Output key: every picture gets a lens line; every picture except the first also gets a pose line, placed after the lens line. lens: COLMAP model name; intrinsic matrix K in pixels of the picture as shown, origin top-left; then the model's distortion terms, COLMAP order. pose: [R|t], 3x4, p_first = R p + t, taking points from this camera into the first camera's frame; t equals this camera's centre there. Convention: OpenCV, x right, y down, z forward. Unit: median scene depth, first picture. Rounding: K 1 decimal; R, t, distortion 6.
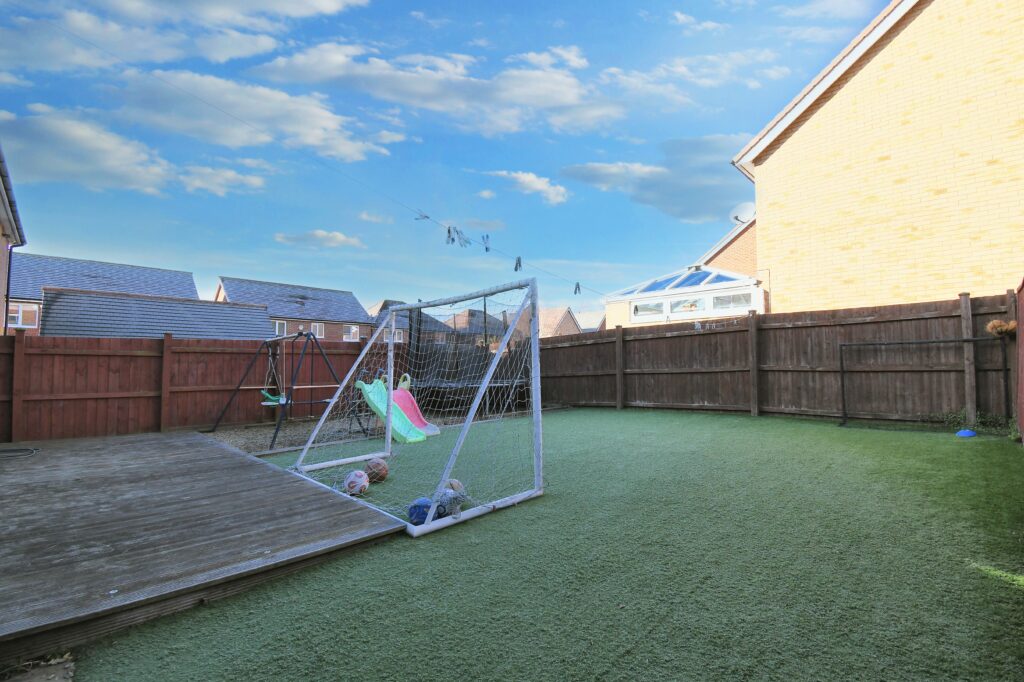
lens RADIAL K [[447.8, 0, 512.0], [0, 447.8, 343.5], [0, 0, 1]] dist [0.024275, -0.026769]
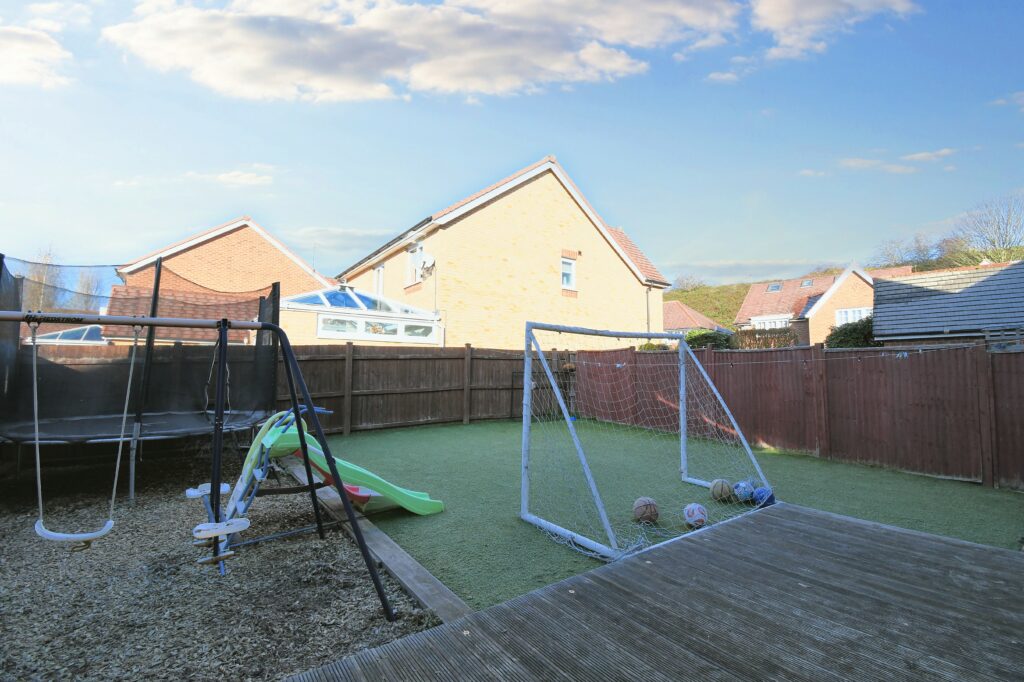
lens RADIAL K [[447.8, 0, 512.0], [0, 447.8, 343.5], [0, 0, 1]] dist [0.024275, -0.026769]
pose [[0.161299, 0.075209, 0.984036, -0.714477], [-0.053874, 0.996276, -0.067314, 0.007490], [-0.985434, -0.042156, 0.164750, 0.623467]]
